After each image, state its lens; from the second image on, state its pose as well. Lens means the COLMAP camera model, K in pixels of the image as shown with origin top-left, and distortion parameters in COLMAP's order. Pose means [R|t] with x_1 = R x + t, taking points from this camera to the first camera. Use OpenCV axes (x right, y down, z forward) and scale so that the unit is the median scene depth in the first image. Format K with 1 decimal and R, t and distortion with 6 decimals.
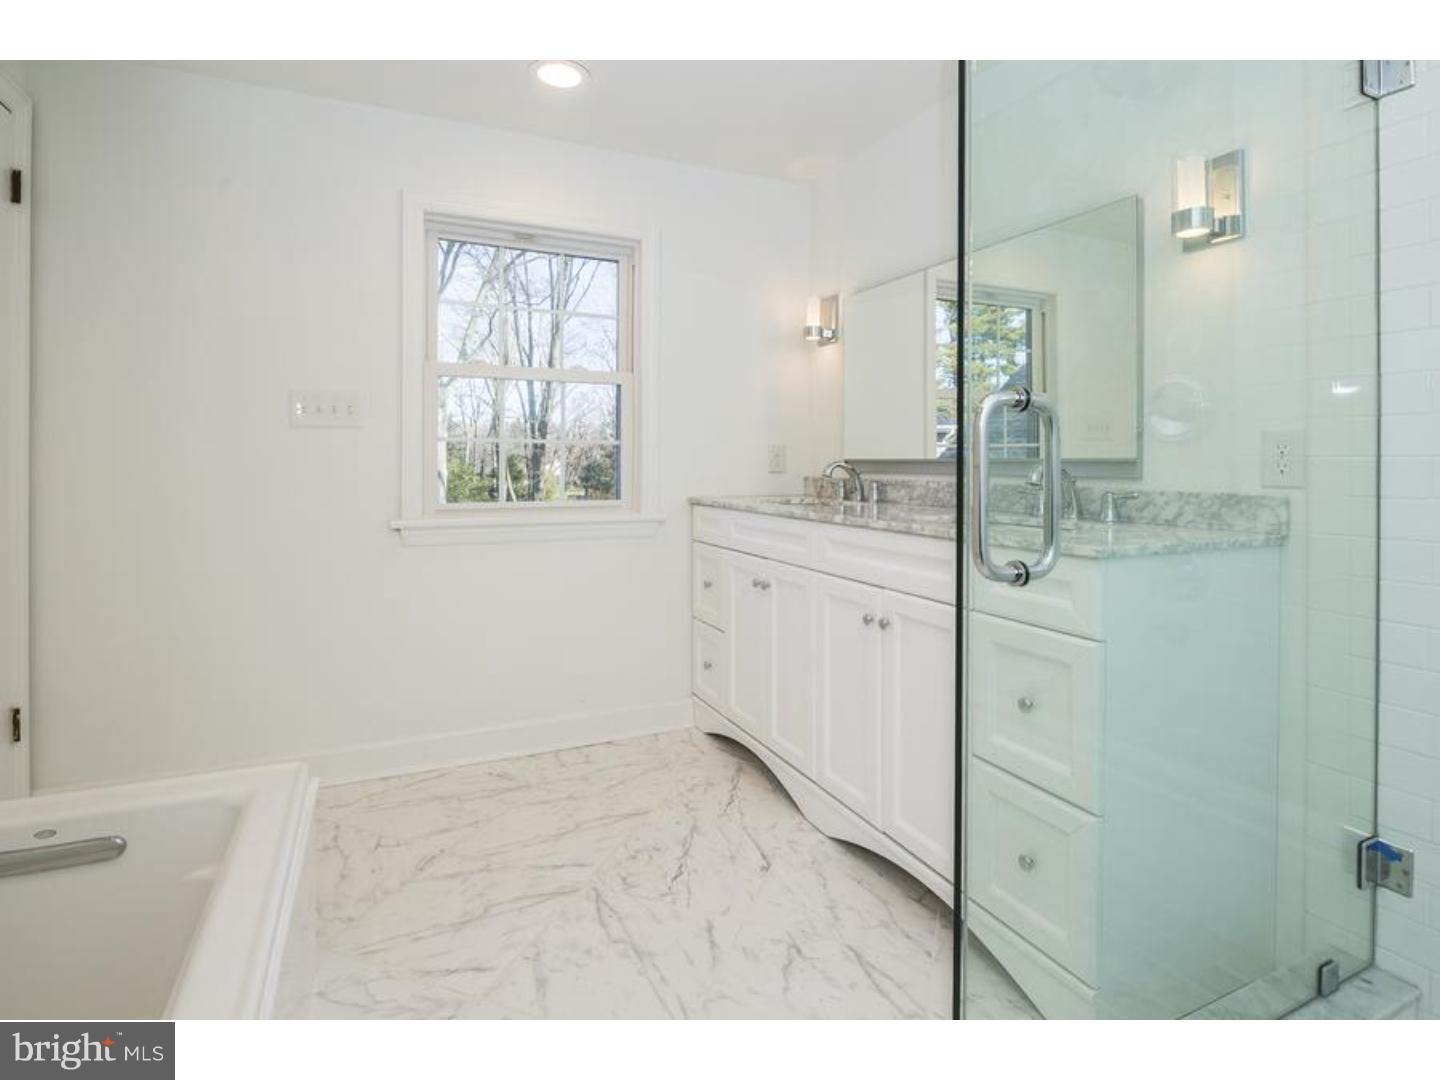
lens RADIAL K [[720.7, 0, 731.2], [0, 720.7, 540.3], [0, 0, 1]] dist [-0.002437, 0.000384]
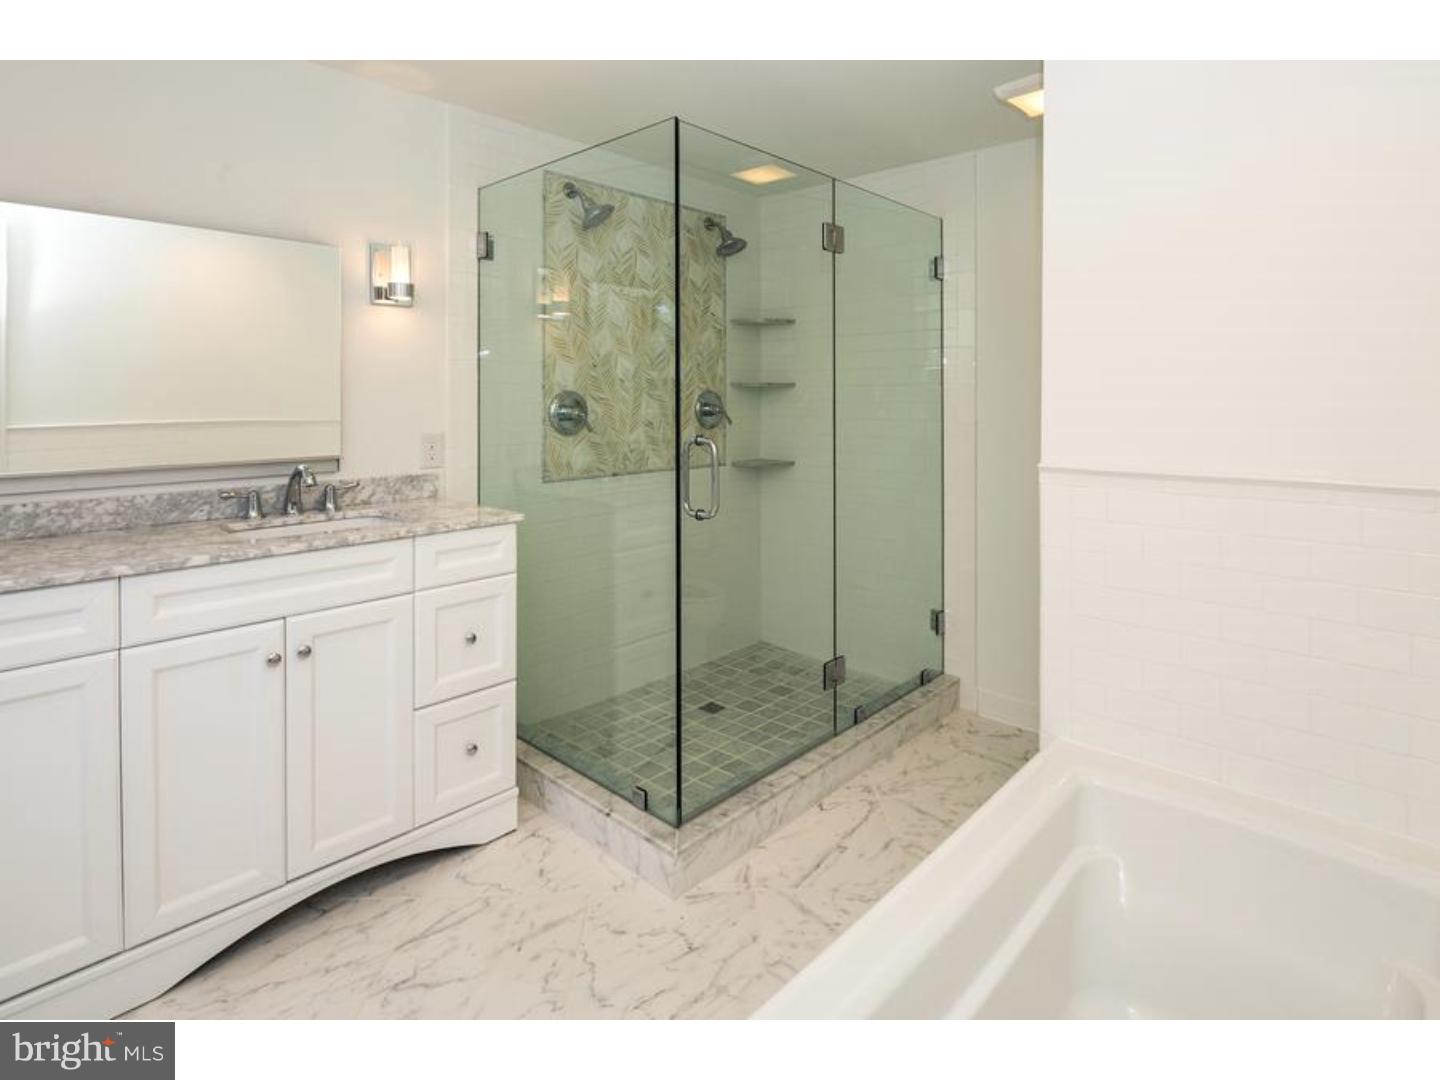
lens RADIAL K [[720.7, 0, 730.3], [0, 720.7, 541.1], [0, 0, 1]] dist [-0.002437, 0.000384]
pose [[-0.351968, -0.182639, 0.918020, -0.872283], [0.103188, 0.967229, 0.231991, -0.194533], [-0.930307, 0.176382, -0.321588, 0.815187]]
